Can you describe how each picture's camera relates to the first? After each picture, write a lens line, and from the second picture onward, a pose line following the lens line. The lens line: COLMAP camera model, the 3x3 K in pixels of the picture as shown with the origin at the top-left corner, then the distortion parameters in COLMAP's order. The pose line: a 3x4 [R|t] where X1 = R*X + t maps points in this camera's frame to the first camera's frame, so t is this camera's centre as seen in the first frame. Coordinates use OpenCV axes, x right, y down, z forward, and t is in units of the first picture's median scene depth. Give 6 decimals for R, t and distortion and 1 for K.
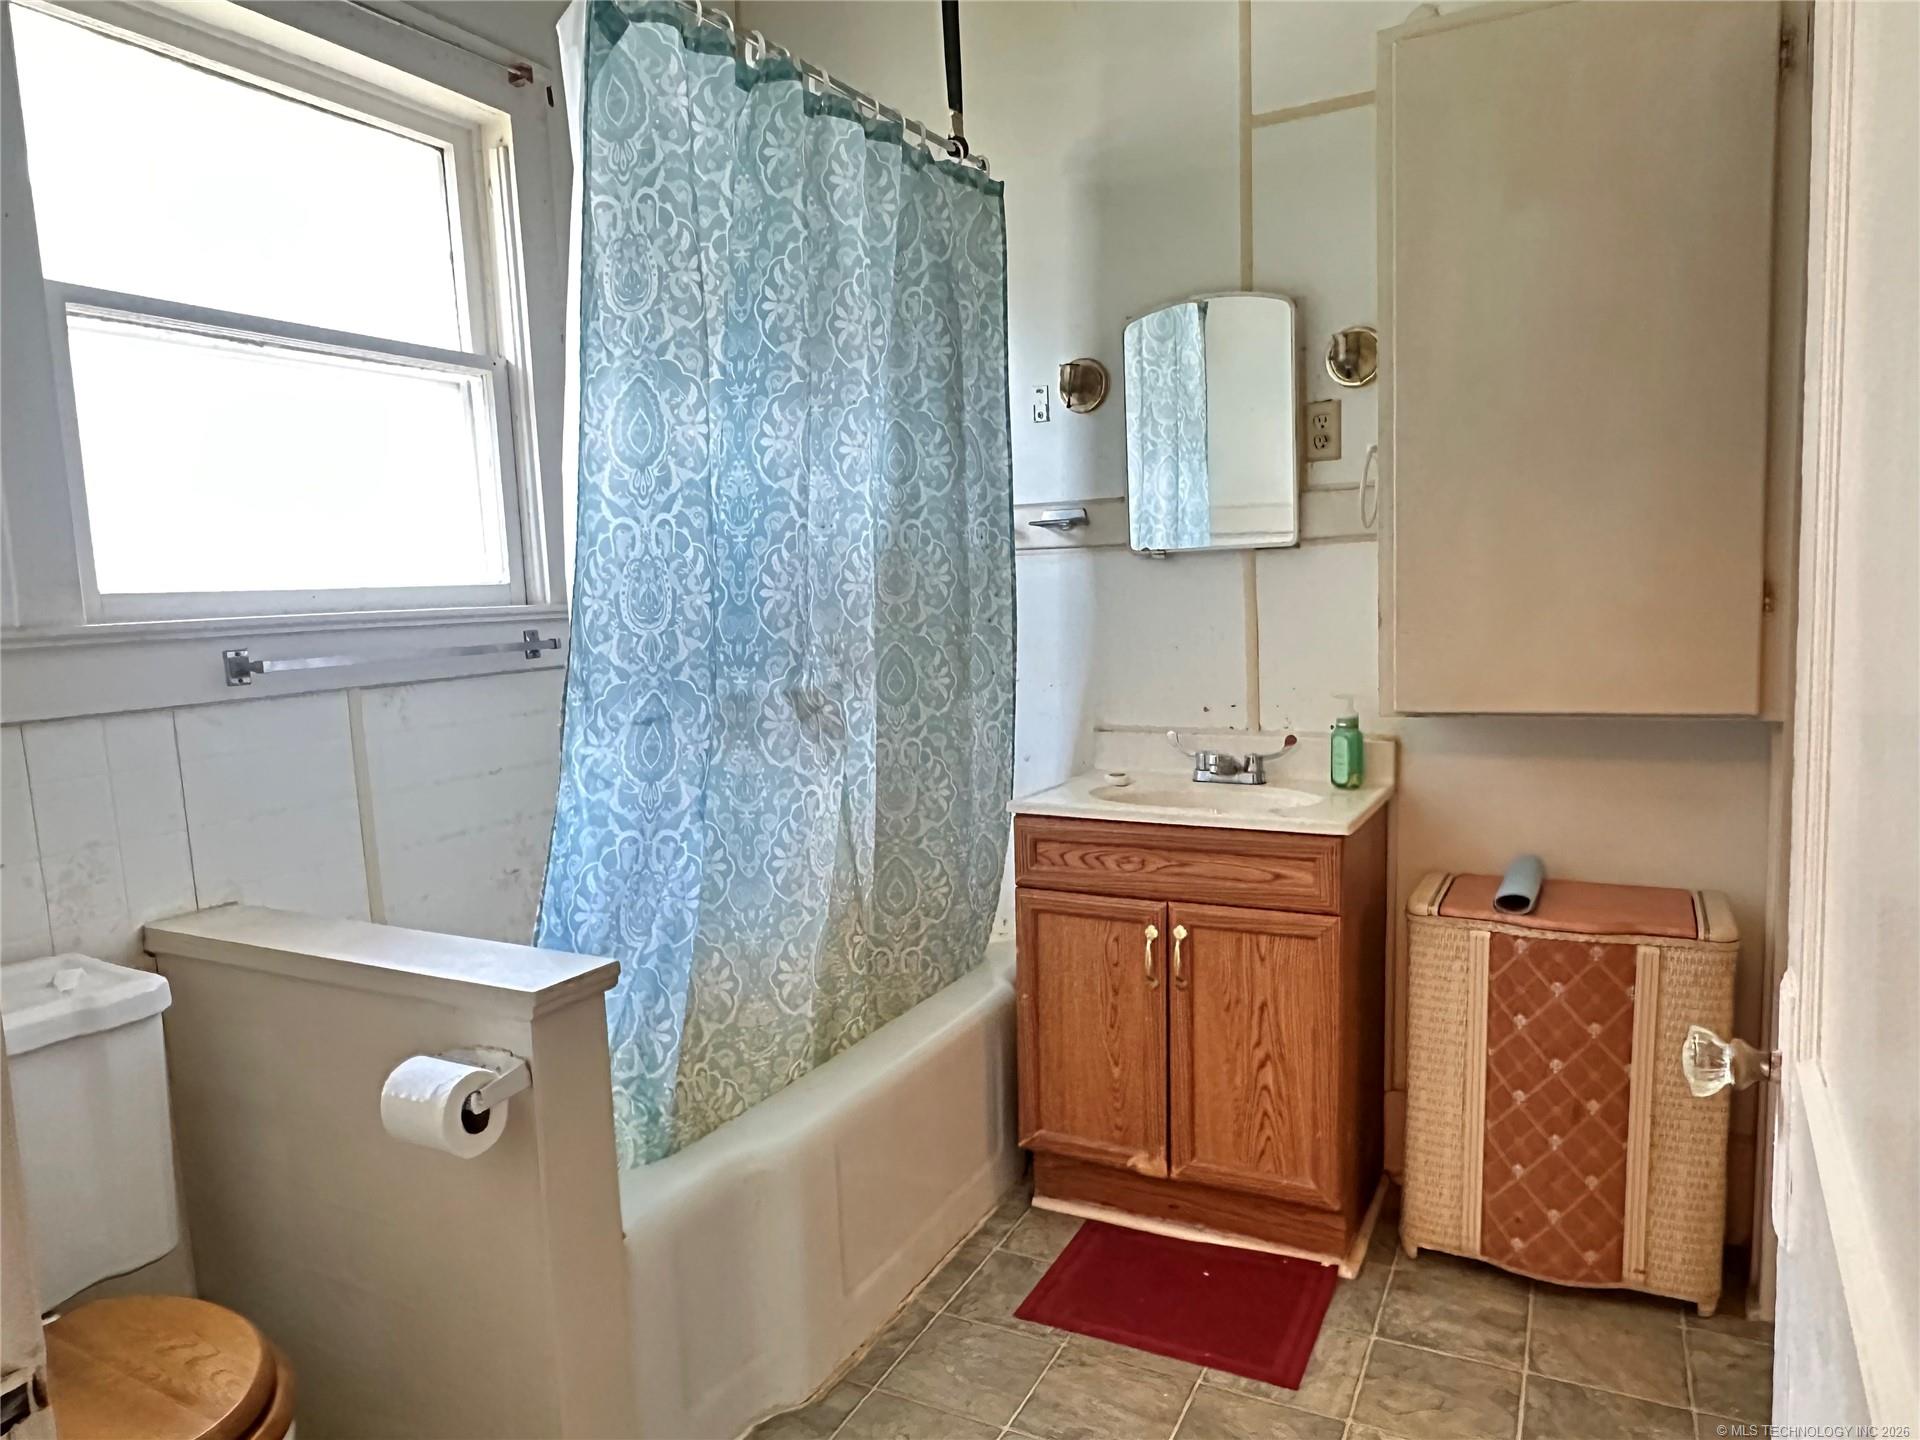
lens RADIAL K [[1209.5, 0, 971.3], [0, 1209.5, 717.9], [0, 0, 1]] dist [0.005639, 0.001394]
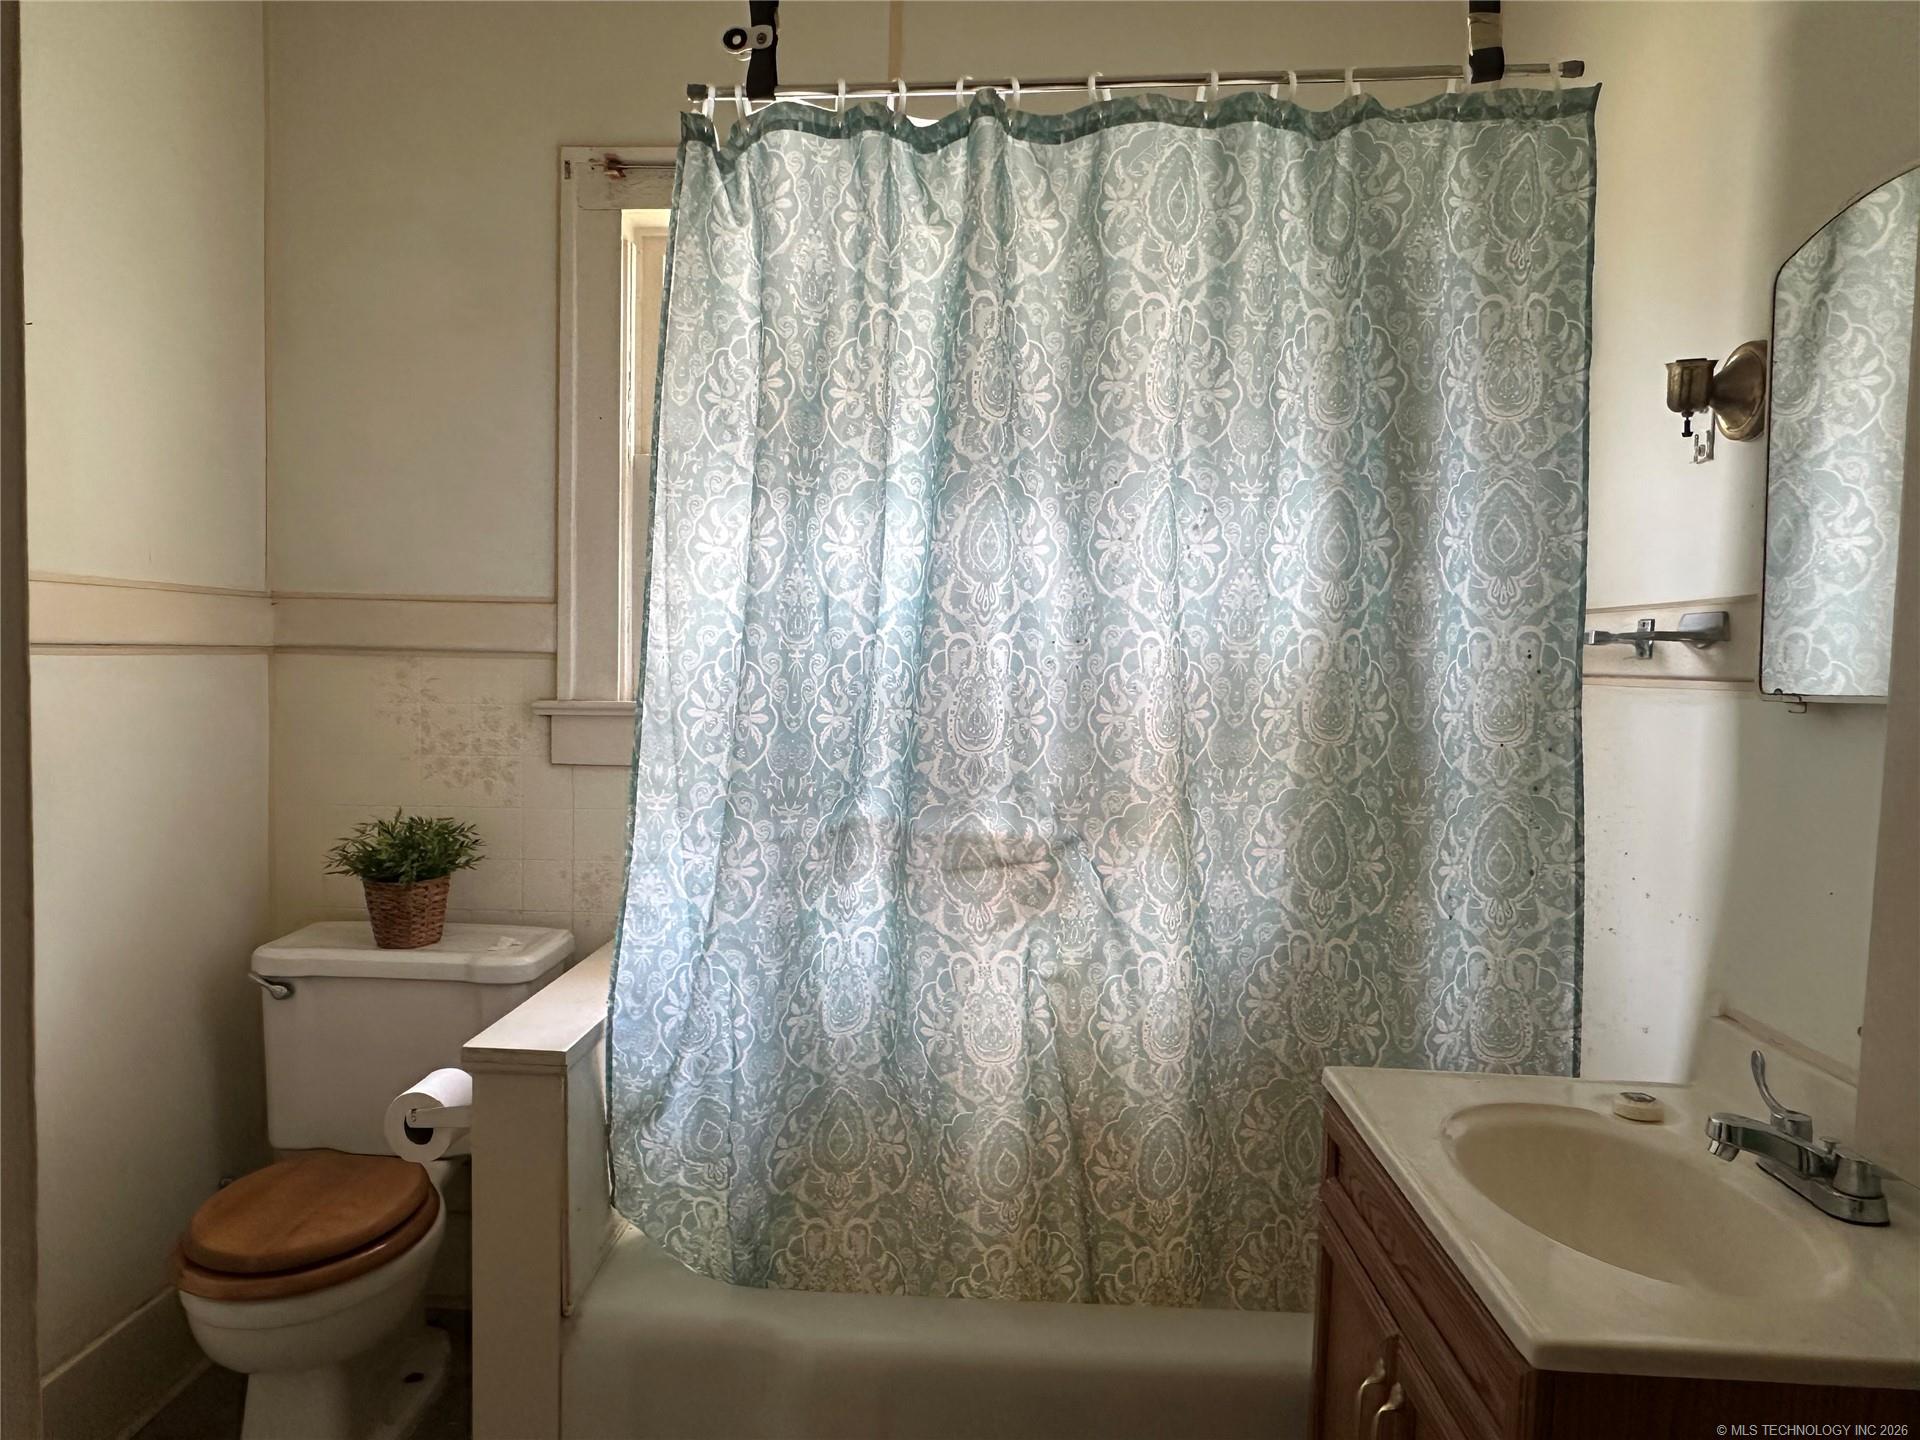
lens RADIAL K [[1209.5, 0, 963.8], [0, 1209.5, 722.0], [0, 0, 1]] dist [0.005639, 0.001394]
pose [[0.449382, 0.089575, -0.888838, 0.490190], [-0.138174, 0.989956, 0.029907, -0.104066], [0.882589, 0.109375, 0.457246, 0.503935]]
